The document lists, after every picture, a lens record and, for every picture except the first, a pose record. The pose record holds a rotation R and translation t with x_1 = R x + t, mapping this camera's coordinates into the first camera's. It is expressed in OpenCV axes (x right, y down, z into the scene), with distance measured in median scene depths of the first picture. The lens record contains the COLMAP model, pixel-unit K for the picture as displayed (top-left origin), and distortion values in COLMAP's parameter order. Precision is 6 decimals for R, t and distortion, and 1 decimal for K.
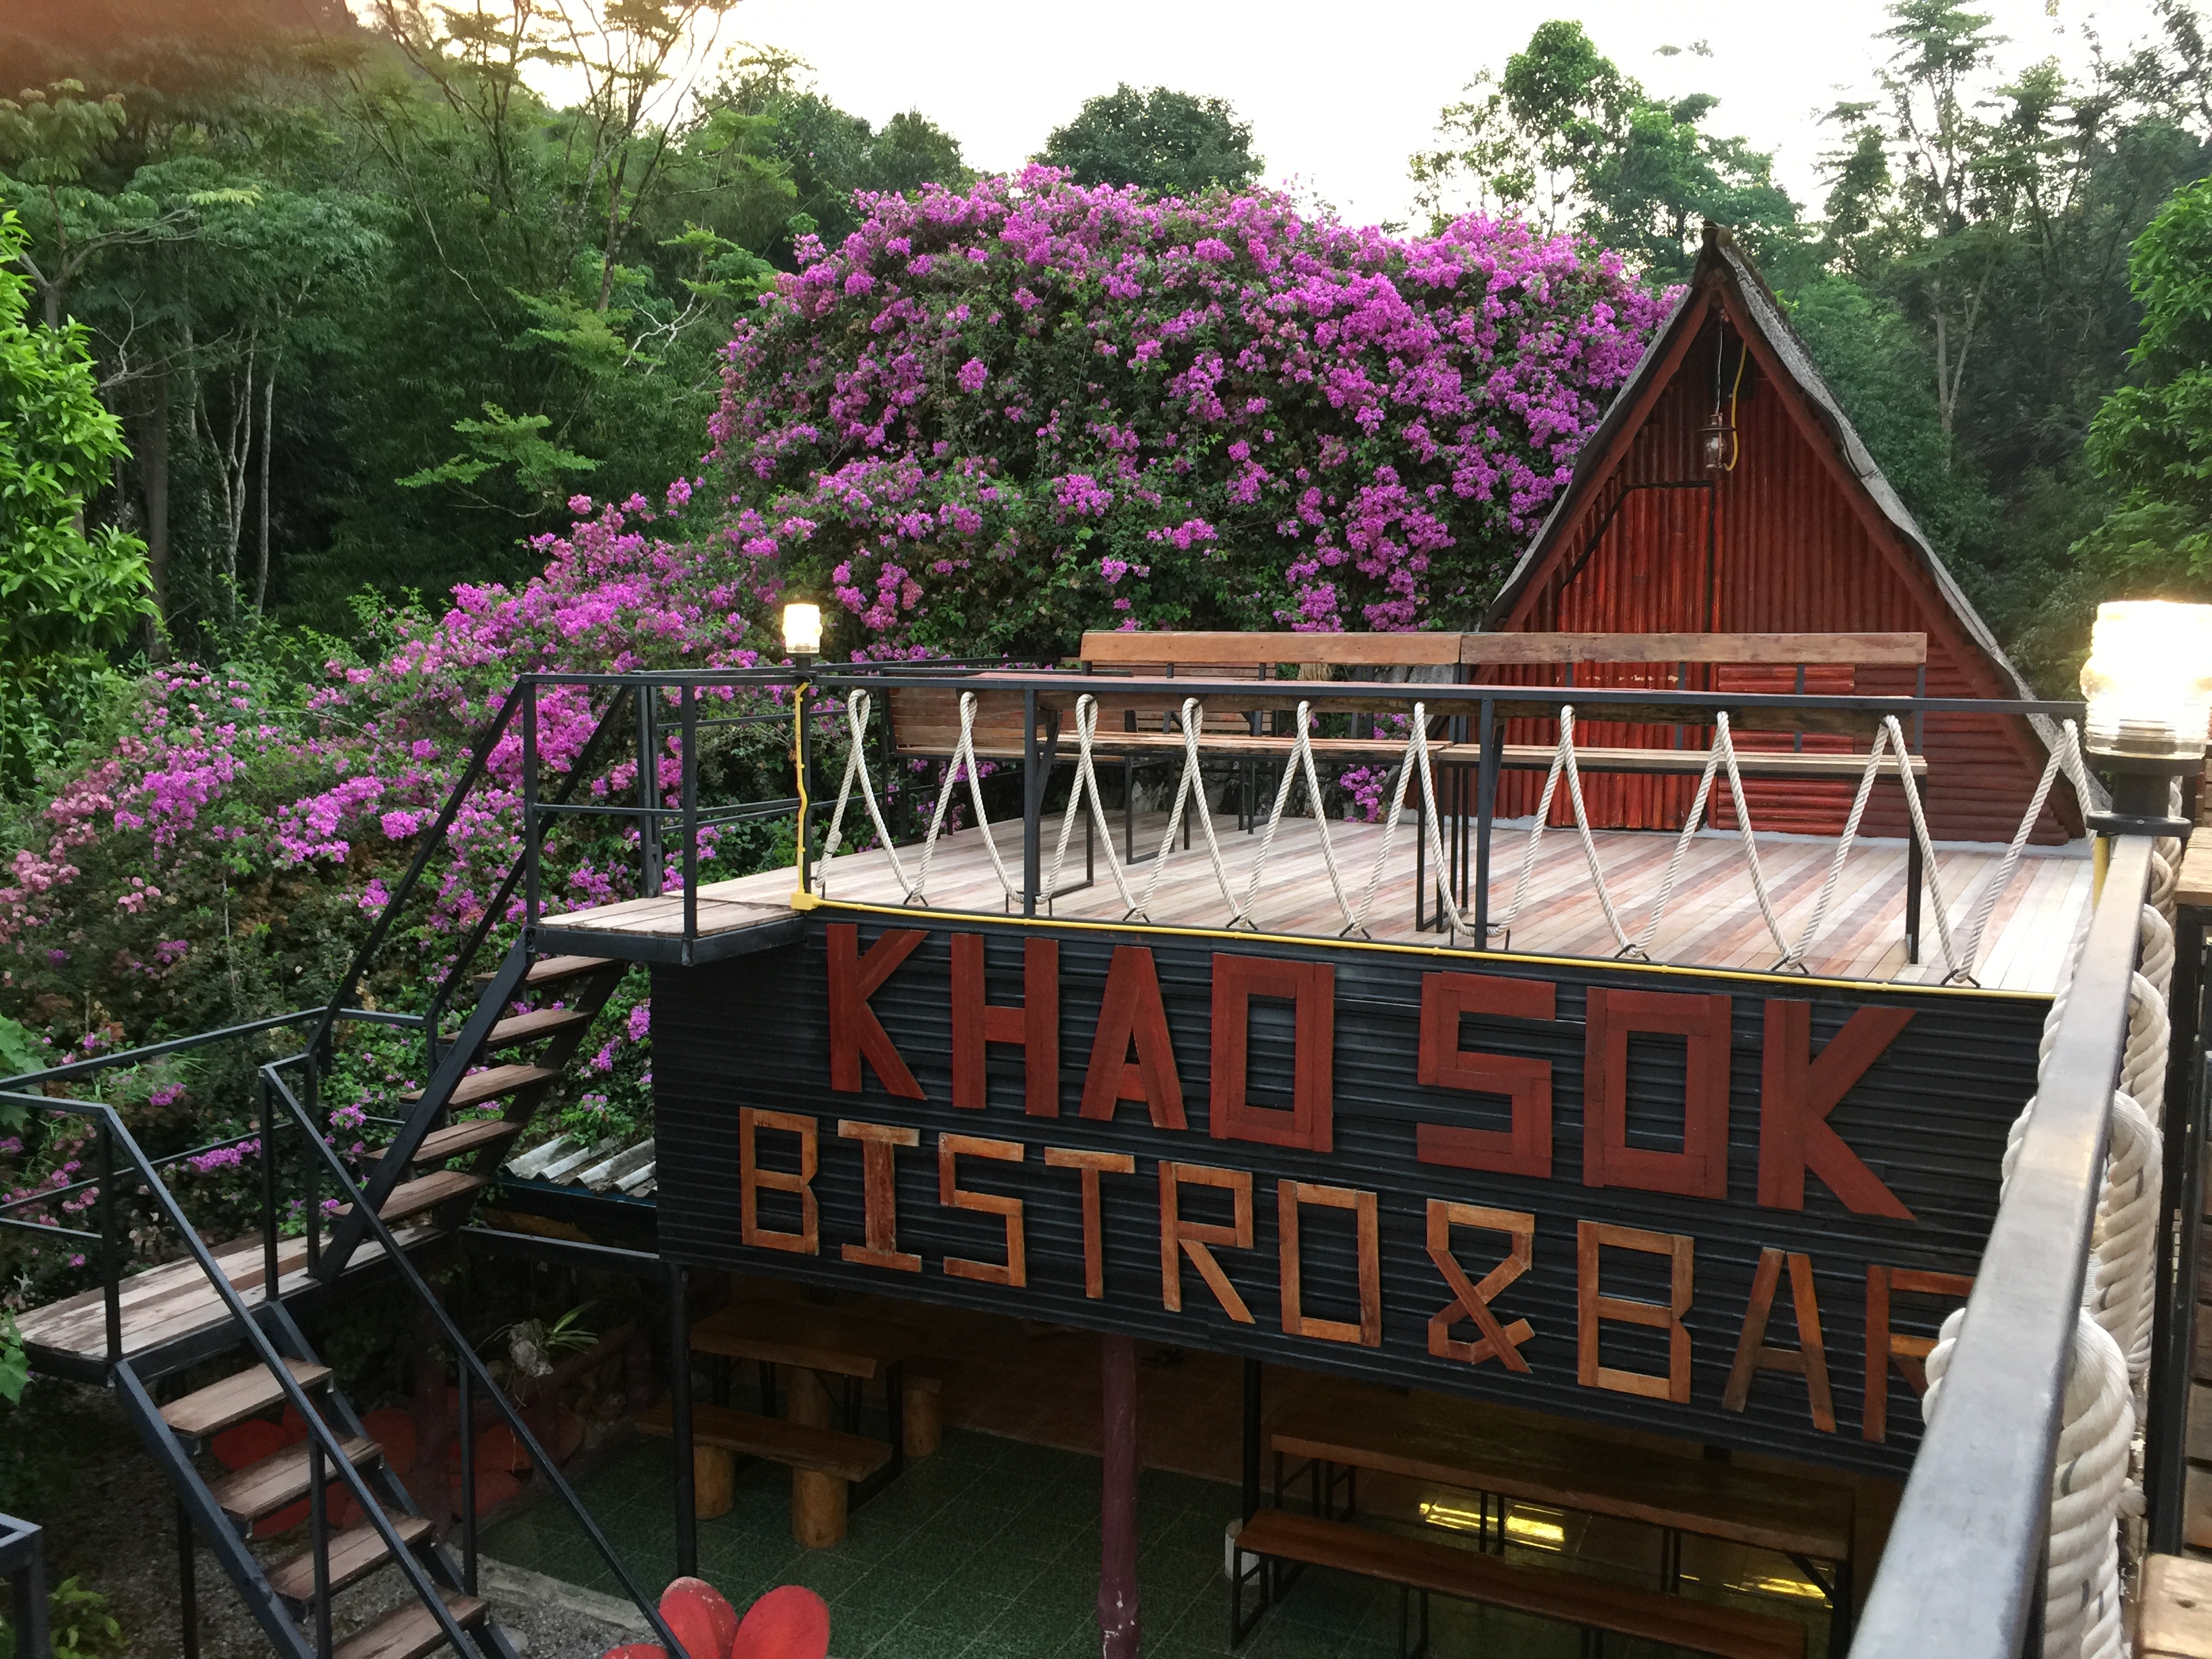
lens RADIAL K [[1874.8, 0, 1106.0], [0, 1874.8, 829.5], [0, 0, 1]] dist [0.081797, -0.110869]
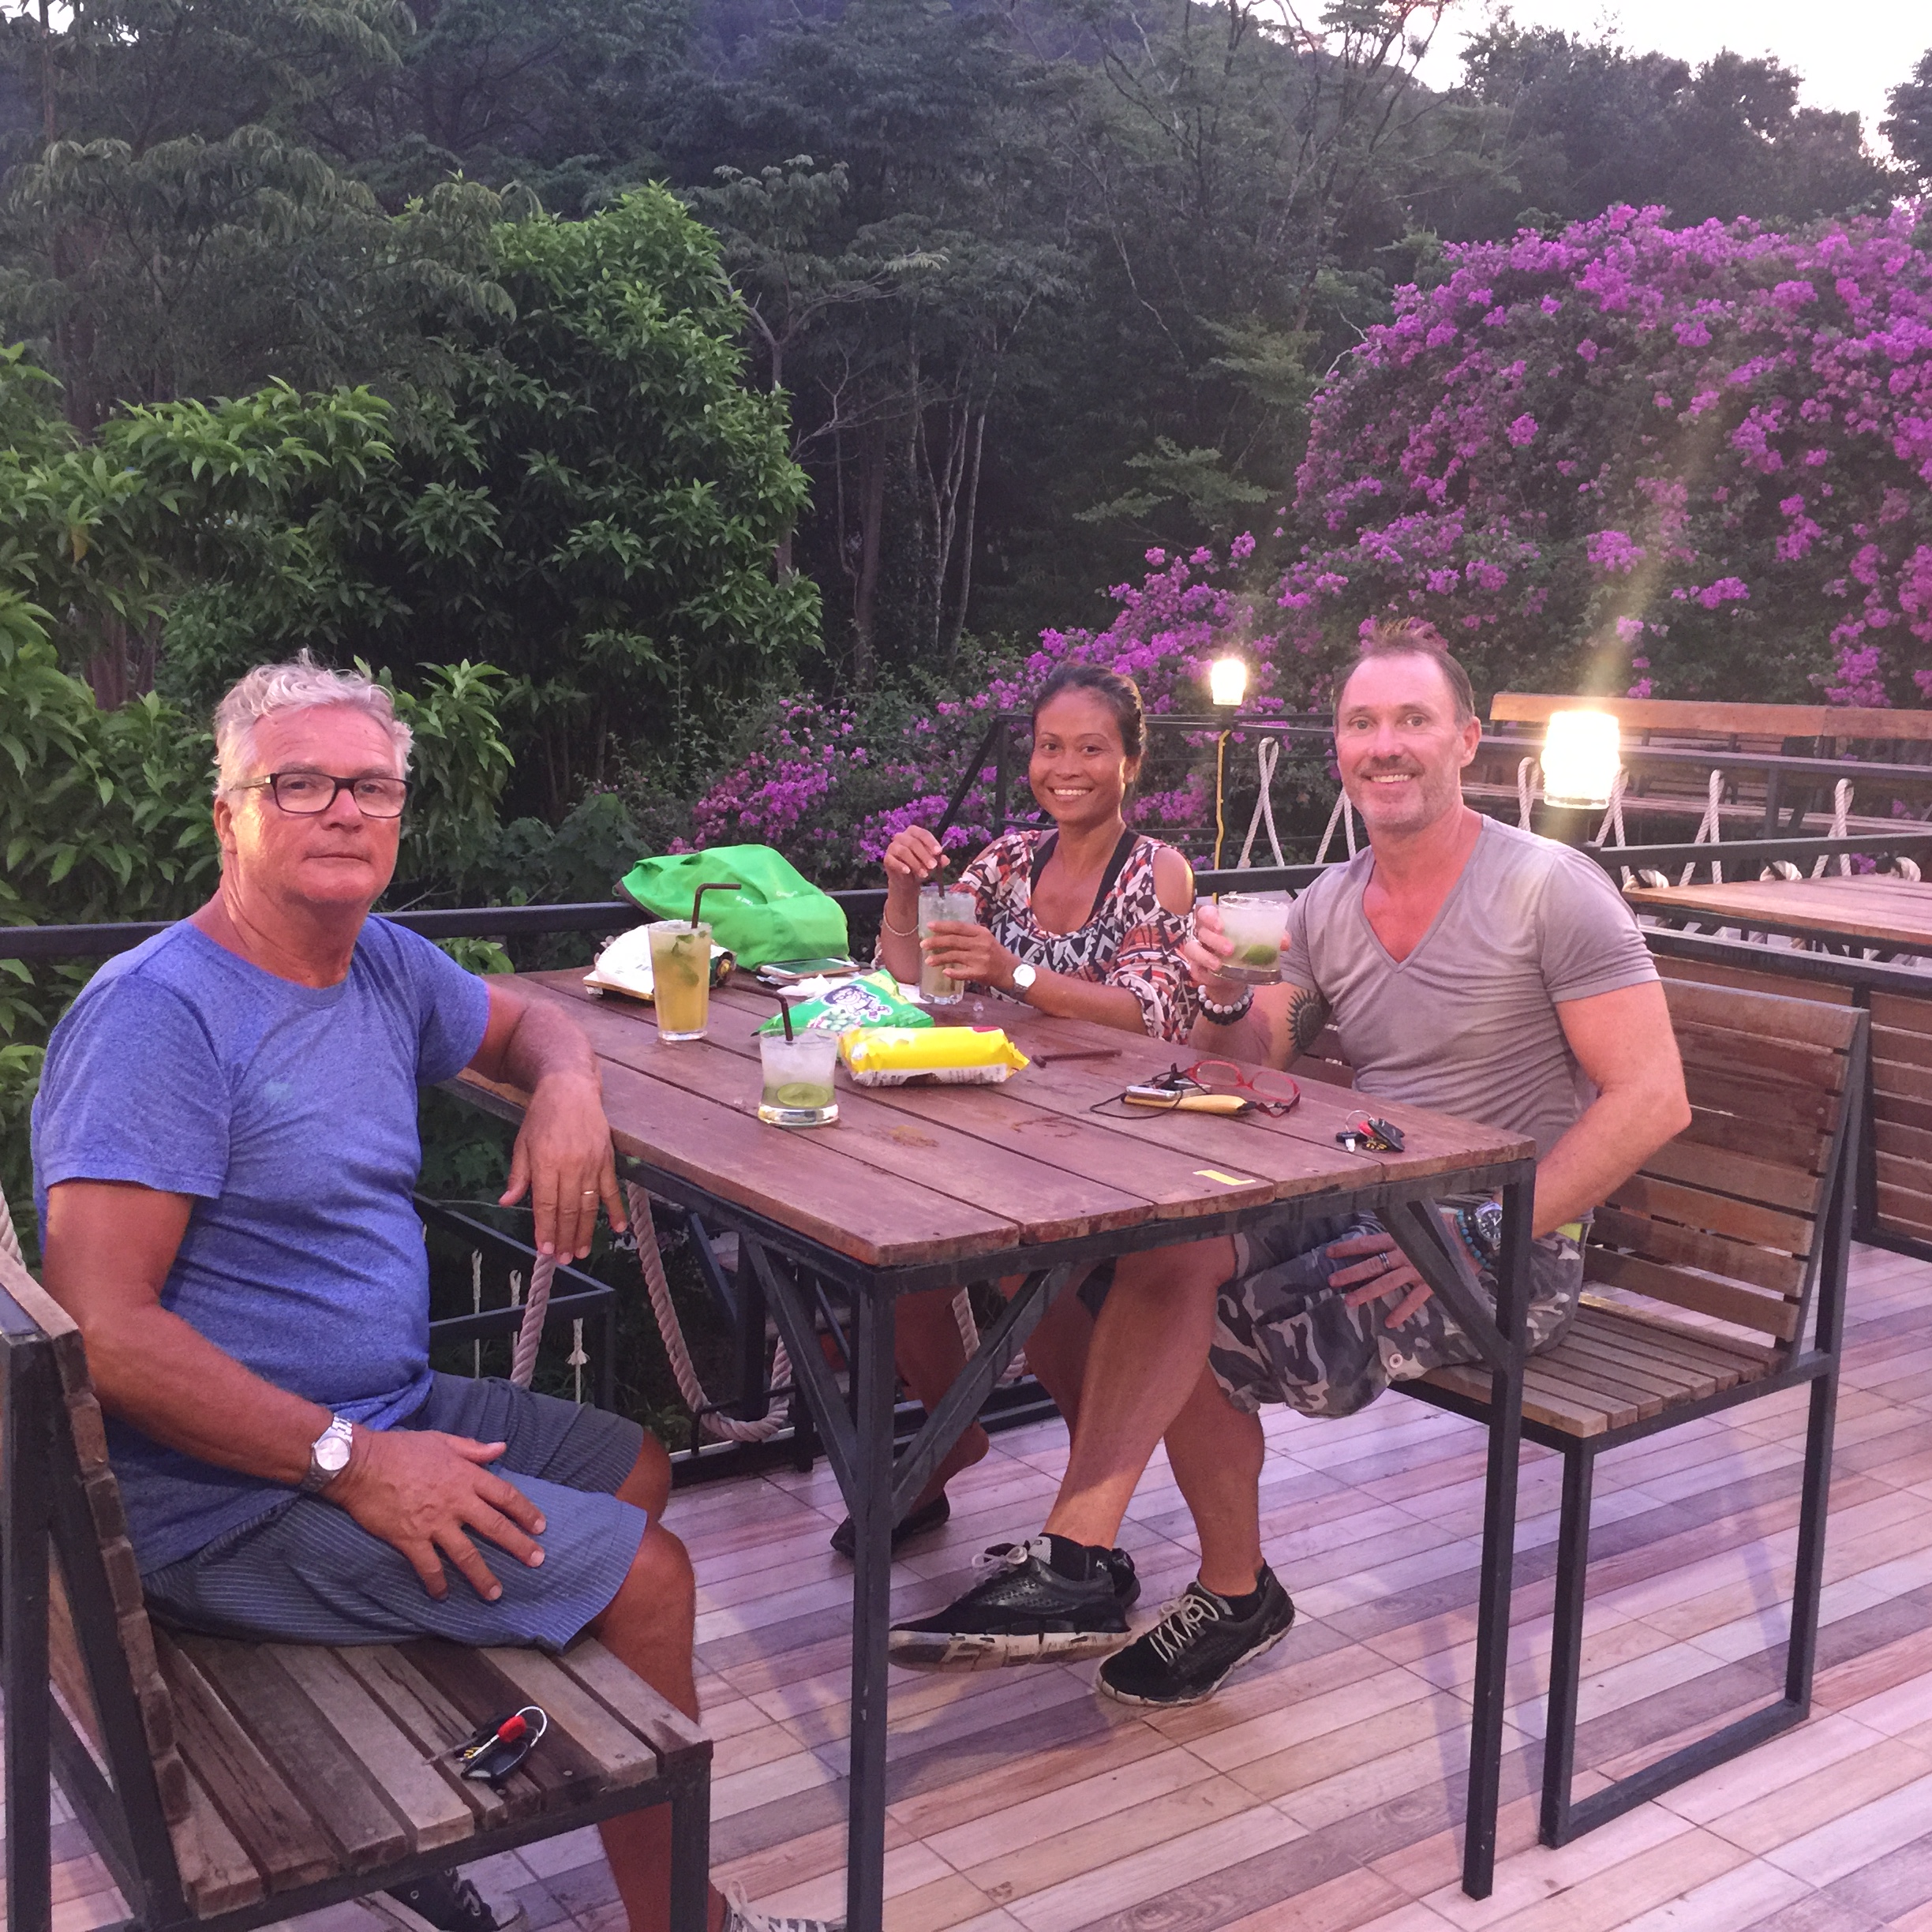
lens RADIAL K [[2135.0, 0, 966.0], [0, 2135.0, 966.0], [0, 0, 1]] dist [0.058995, -0.020031]
pose [[0.908398, 0.087904, -0.408761, 0.152166], [-0.074055, 0.996019, 0.049621, 0.008849], [0.411496, -0.014805, 0.911291, -0.173122]]
